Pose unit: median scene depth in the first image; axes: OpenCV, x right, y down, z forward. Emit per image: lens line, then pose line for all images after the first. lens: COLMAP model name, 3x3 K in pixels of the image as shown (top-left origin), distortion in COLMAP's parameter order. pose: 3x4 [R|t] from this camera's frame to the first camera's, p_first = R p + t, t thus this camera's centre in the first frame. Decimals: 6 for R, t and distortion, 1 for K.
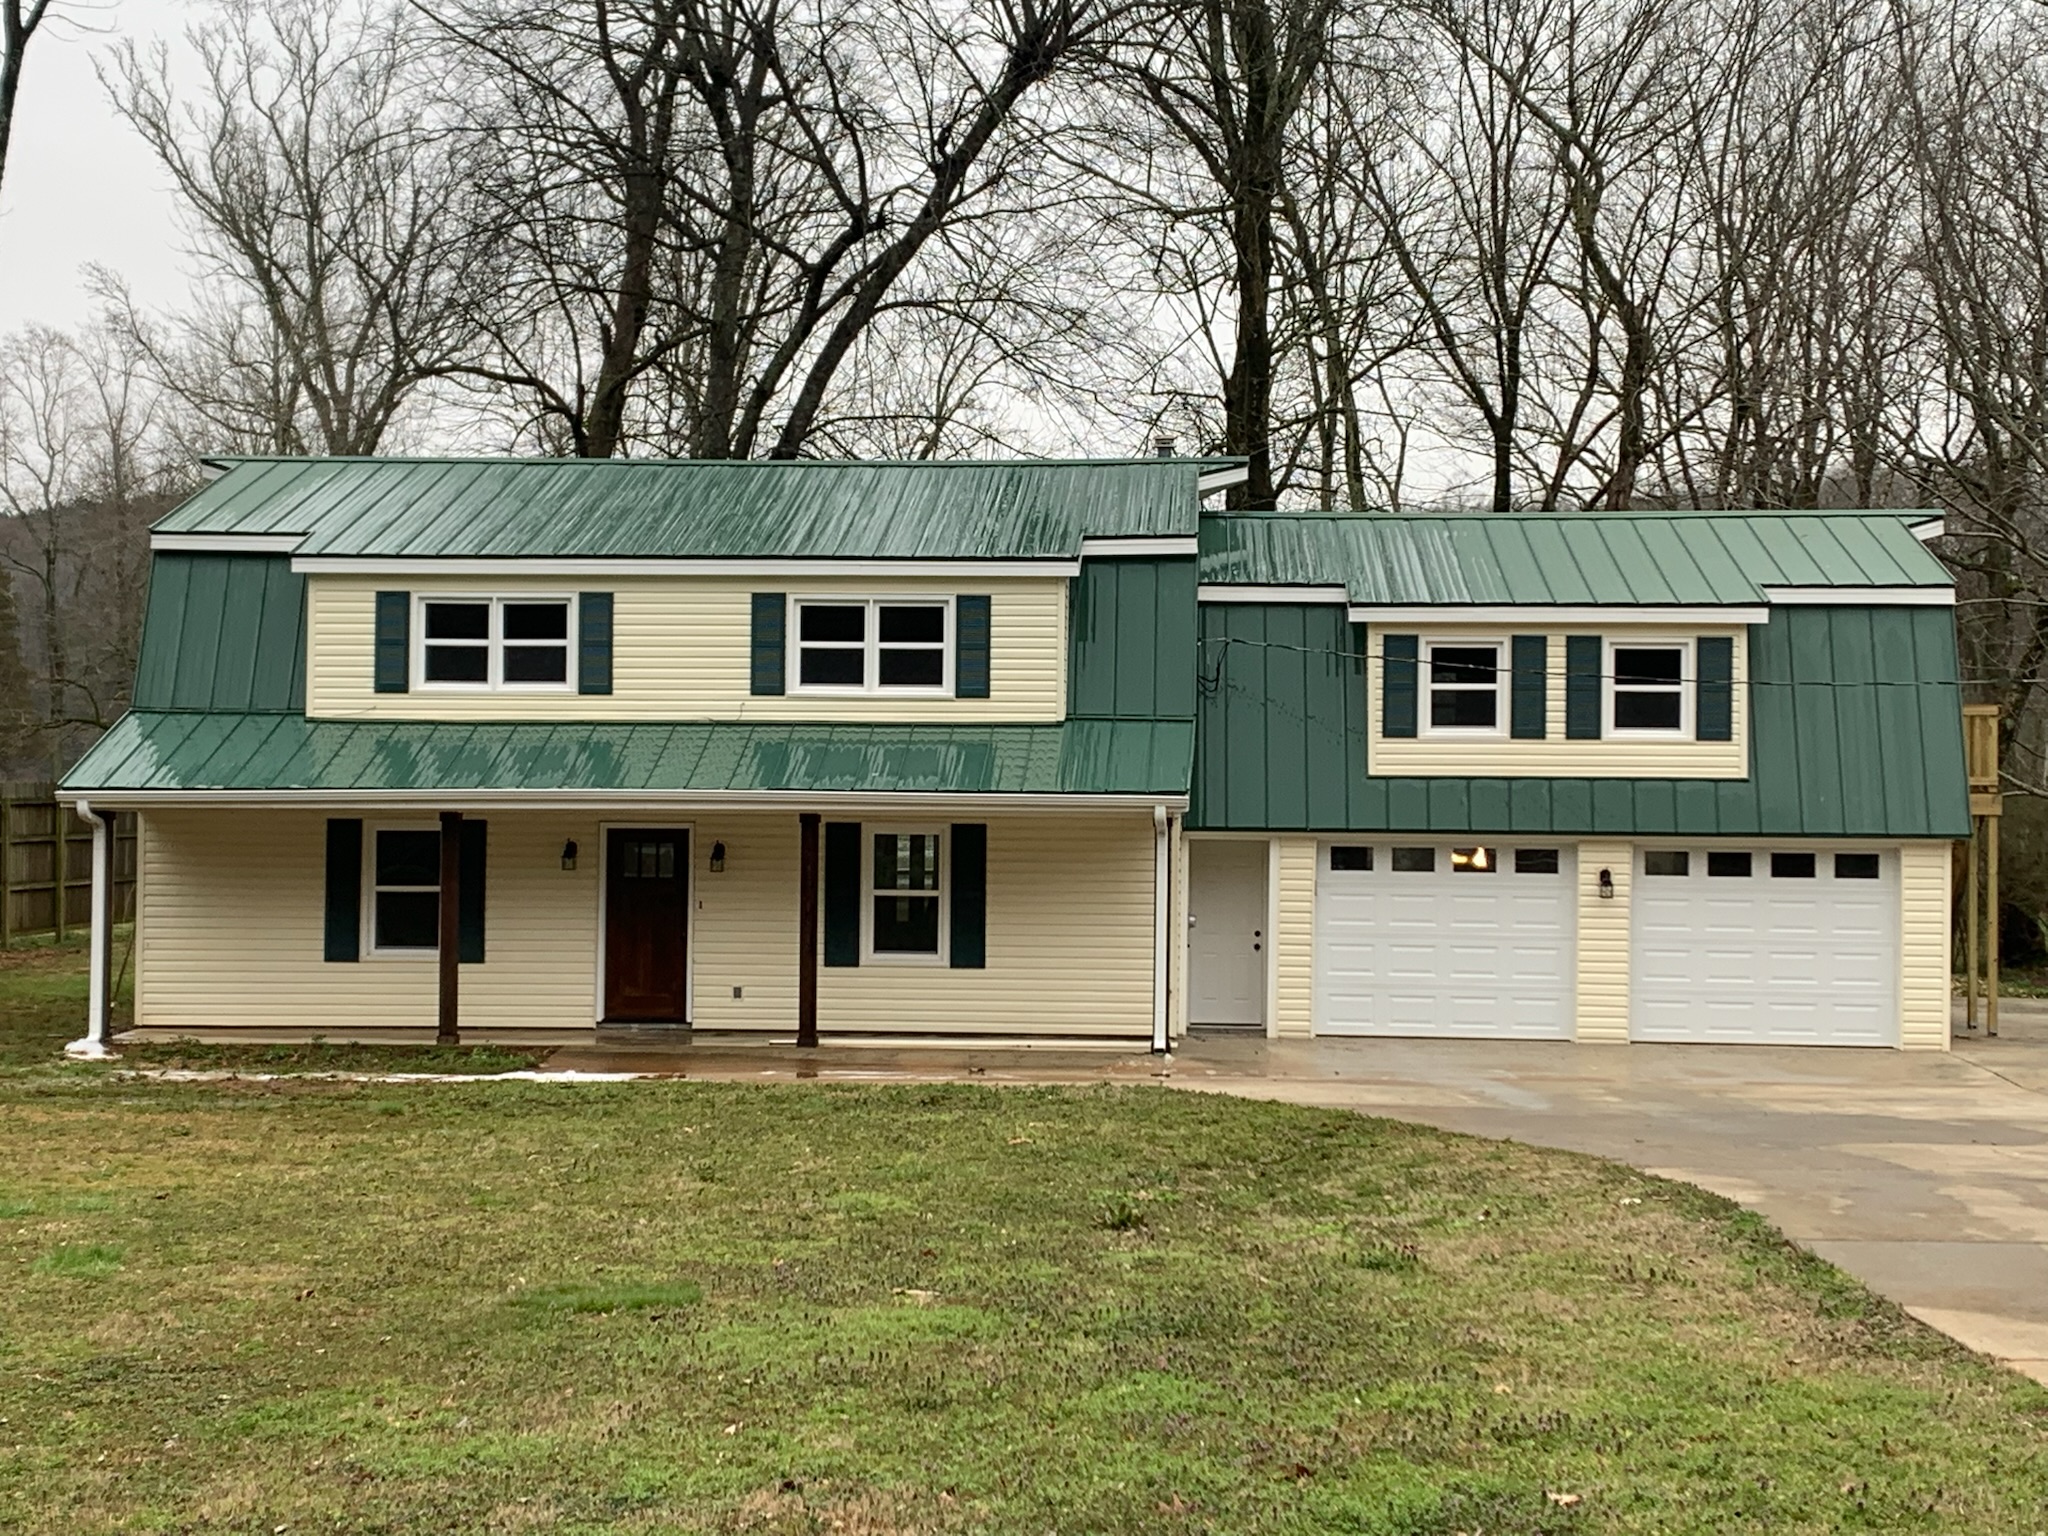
lens RADIAL K [[2527.8, 0, 1021.7], [0, 2527.8, 802.7], [0, 0, 1]] dist [0.210440, -0.838126]
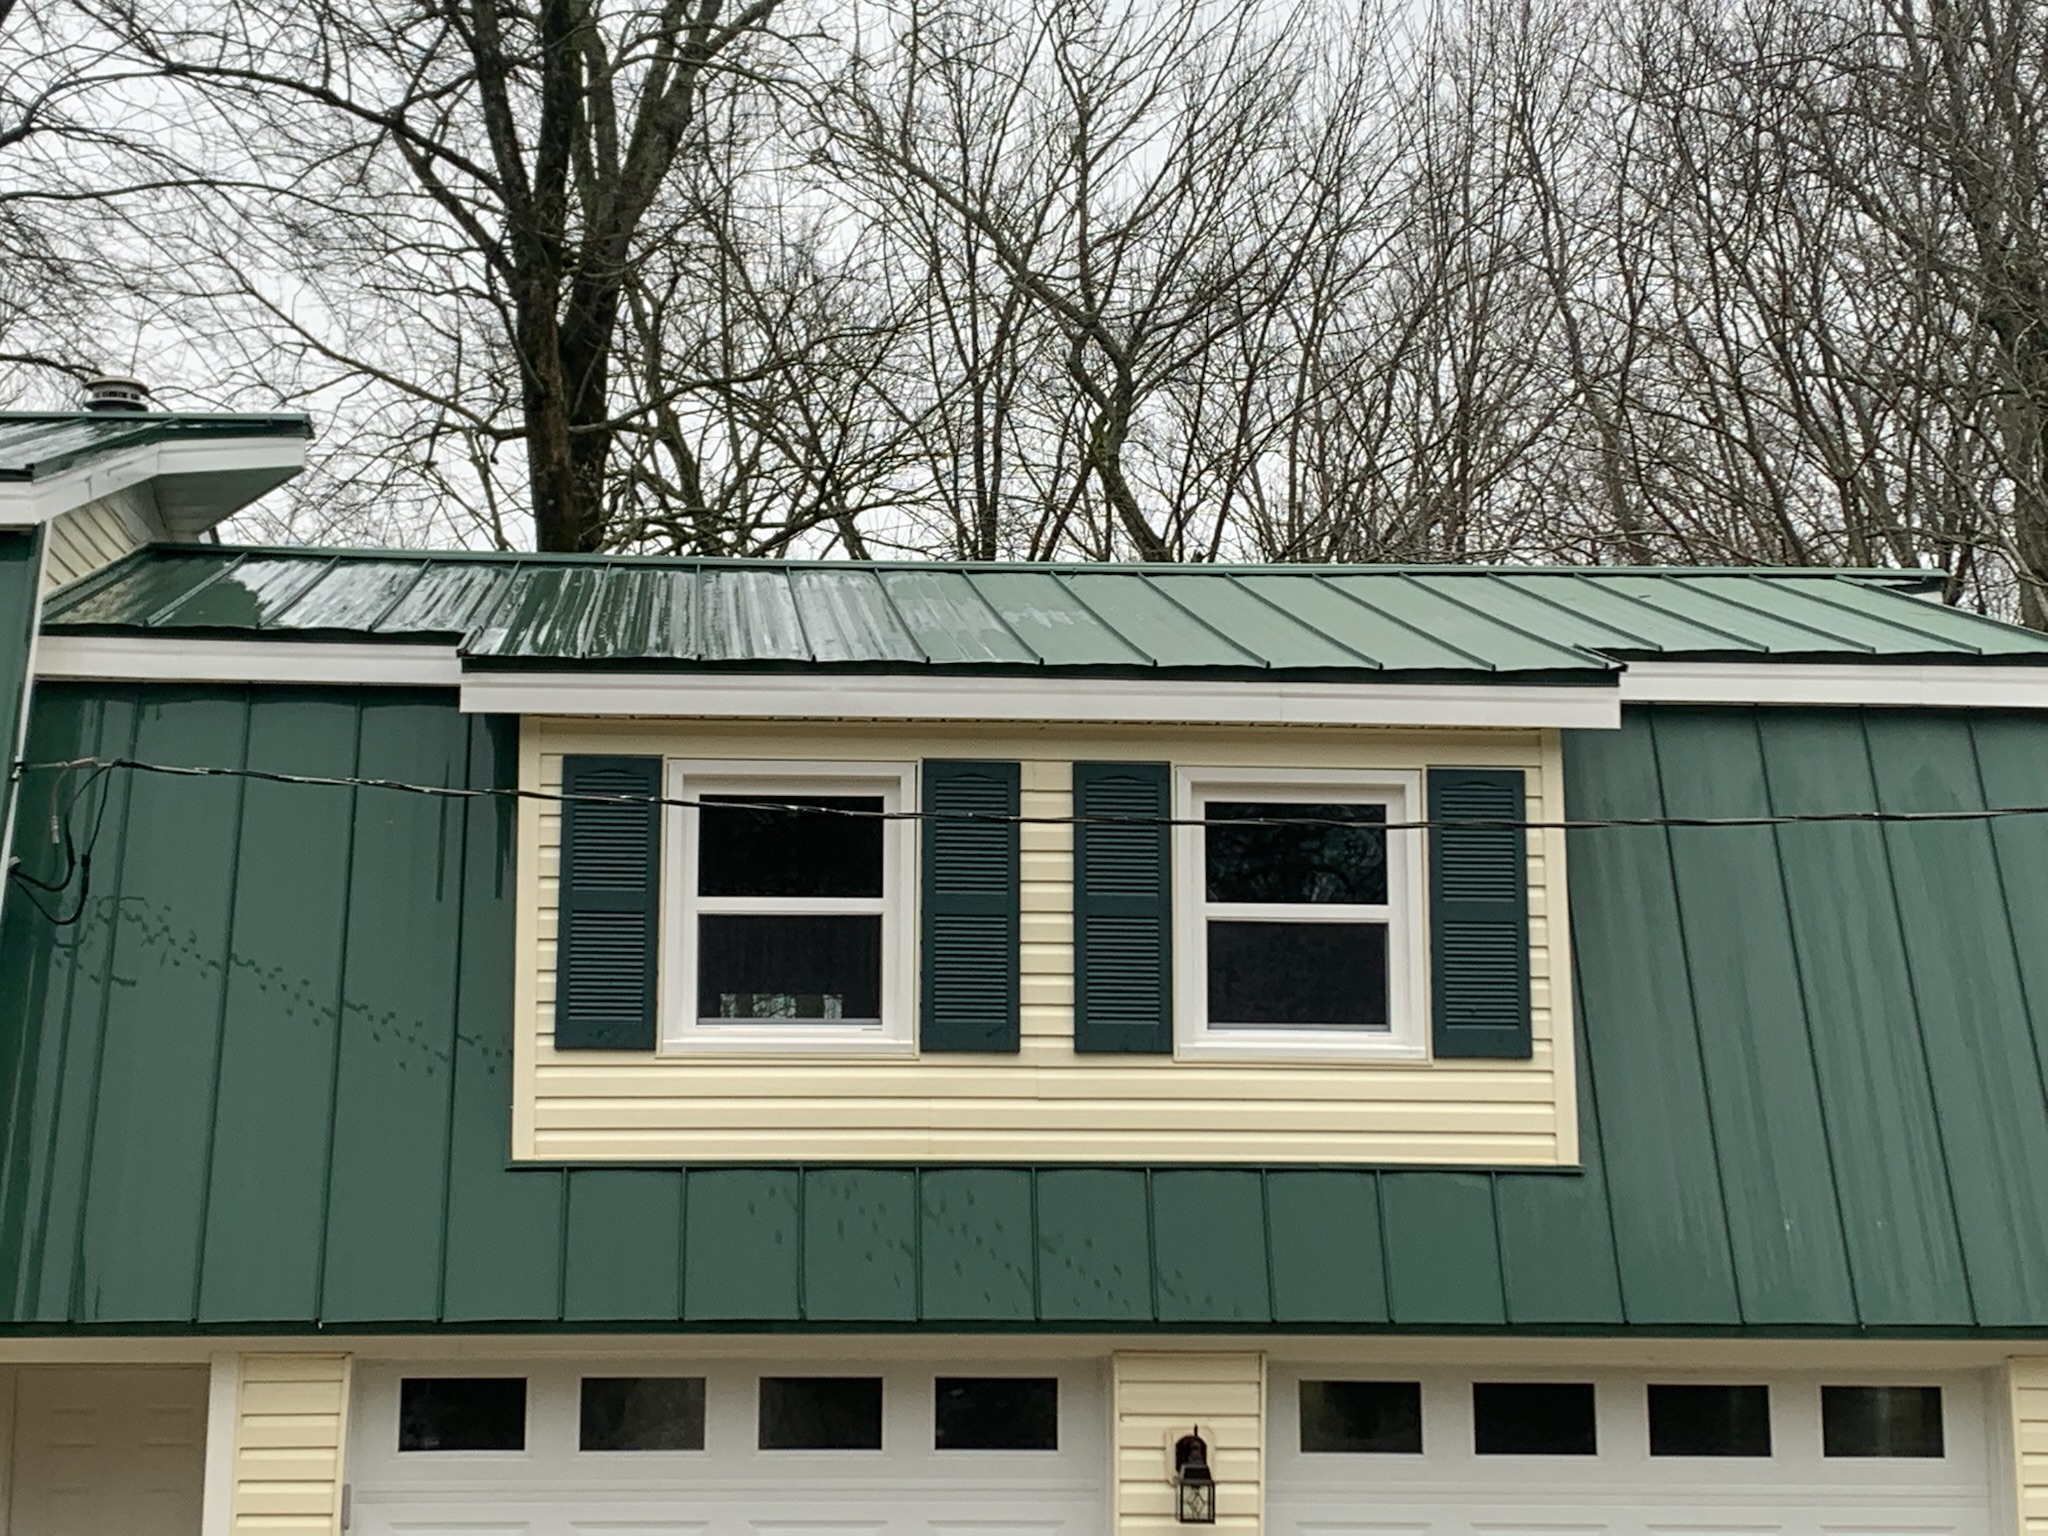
lens RADIAL K [[3479.7, 0, 1011.7], [0, 3479.7, 837.4], [0, 0, 1]] dist [0.266956, -1.442903]
pose [[0.982564, 0.020746, 0.184764, 0.116183], [0.006691, 0.989165, -0.146652, 0.015491], [-0.185805, 0.145331, 0.971779, 0.533486]]
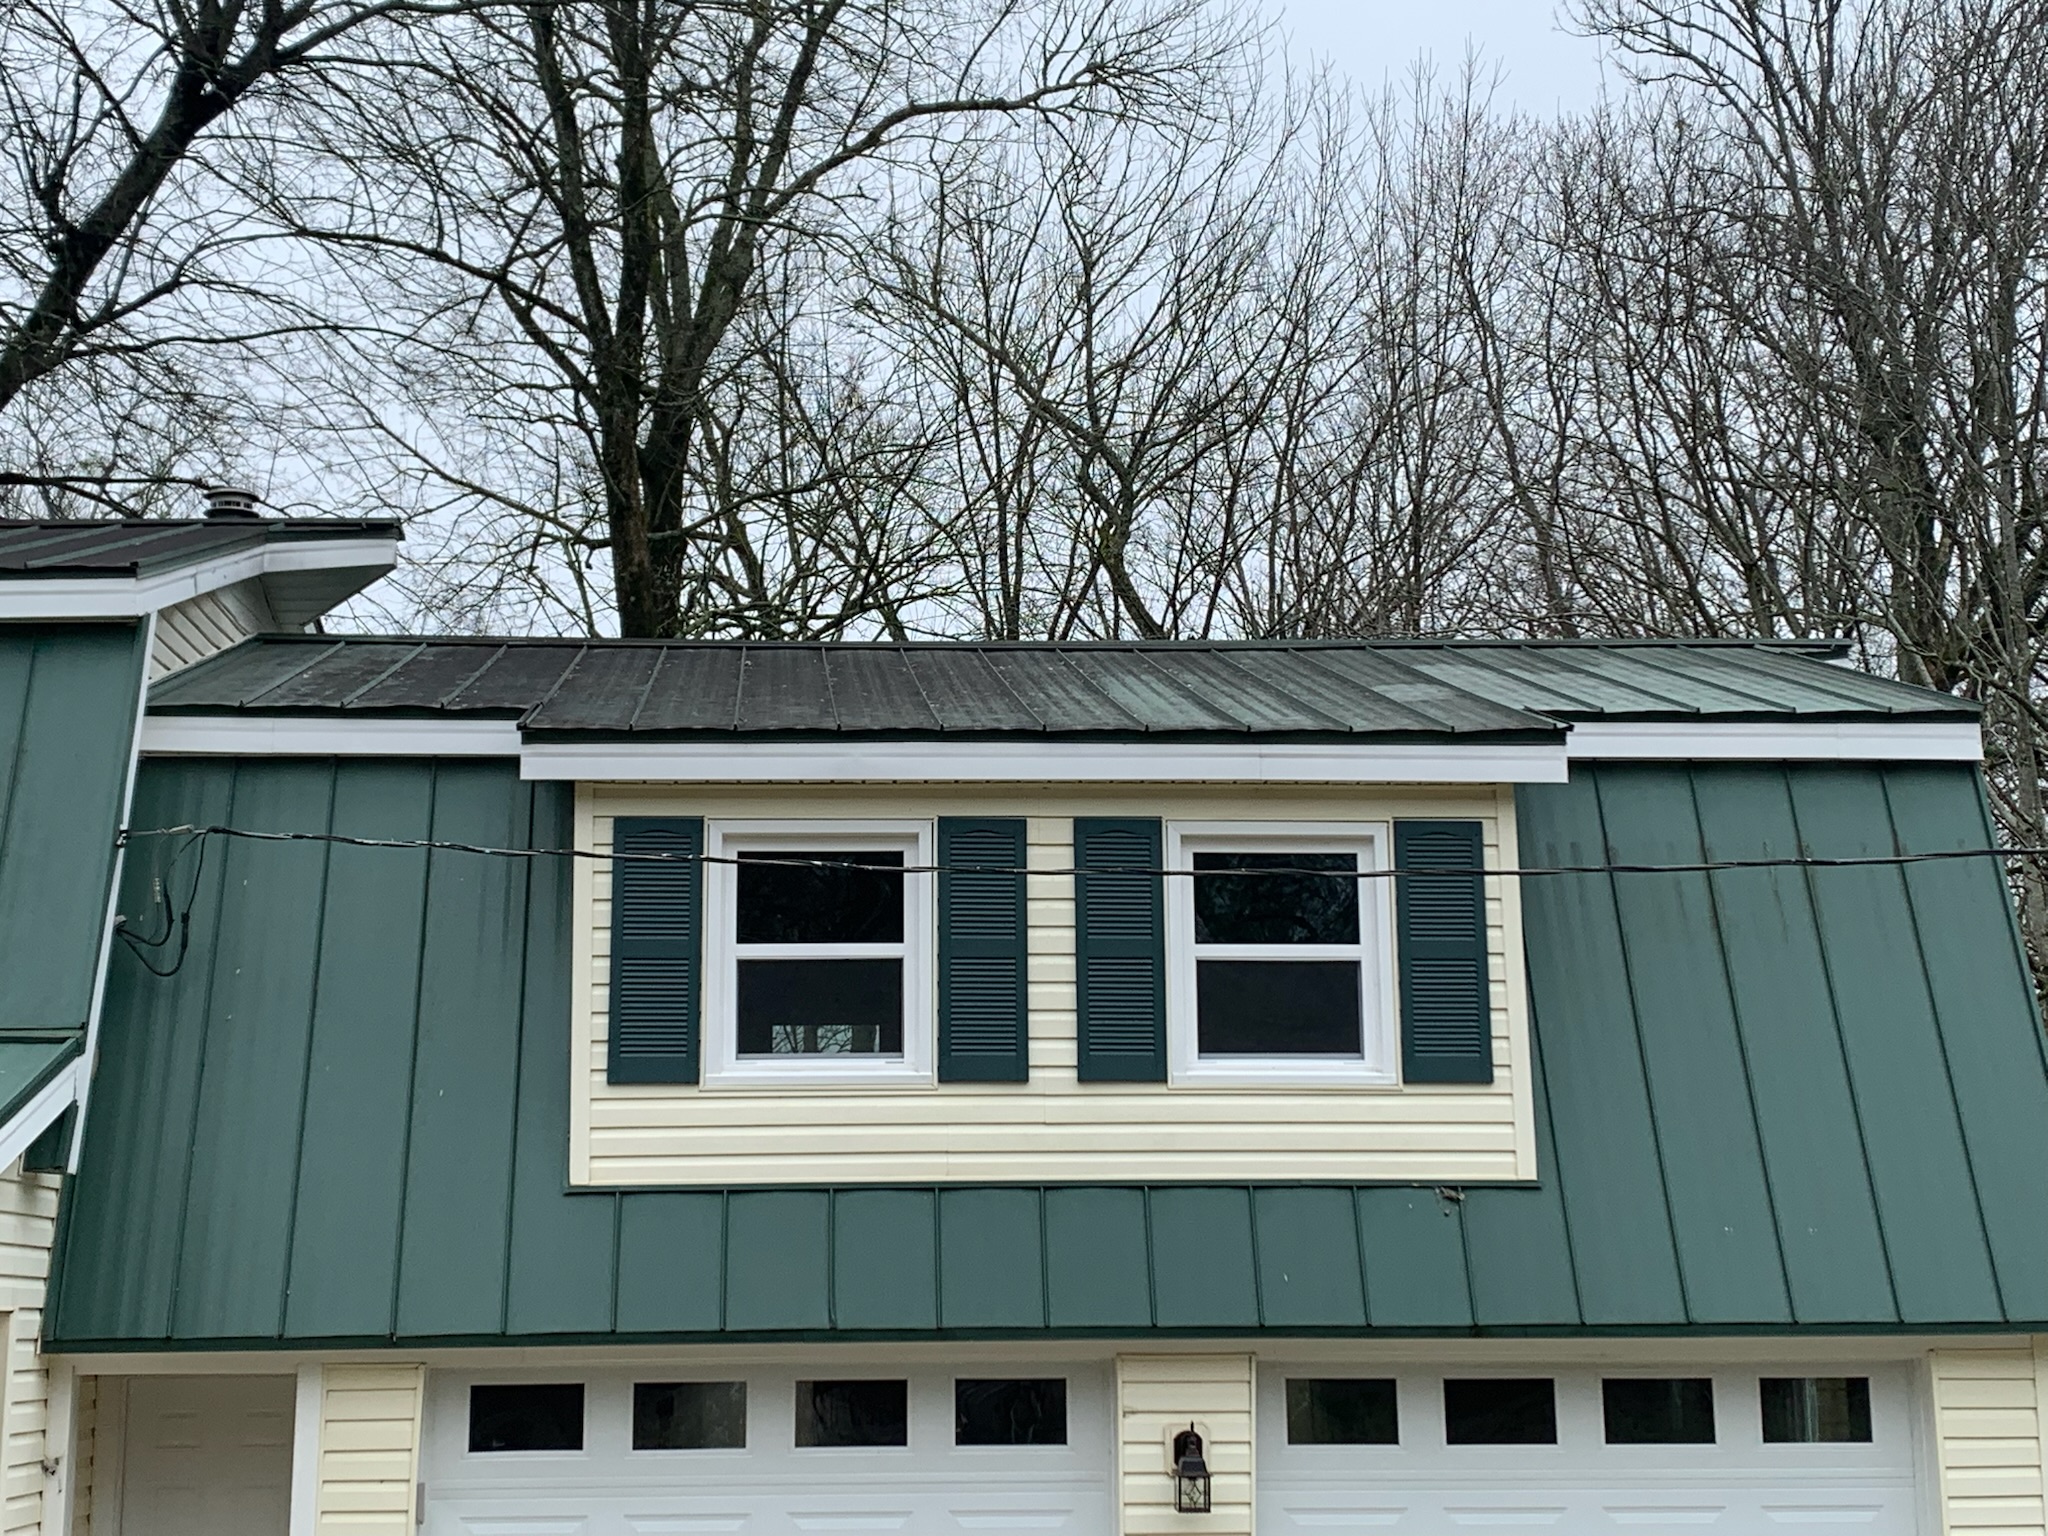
lens RADIAL K [[2978.5, 0, 1024.0], [0, 2978.5, 768.0], [0, 0, 1]] dist [0.095436, -0.104392]
pose [[0.983489, 0.016886, 0.180179, 0.123500], [0.016917, 0.982699, -0.184438, 0.011036], [-0.180176, 0.184441, 0.966188, 0.557826]]
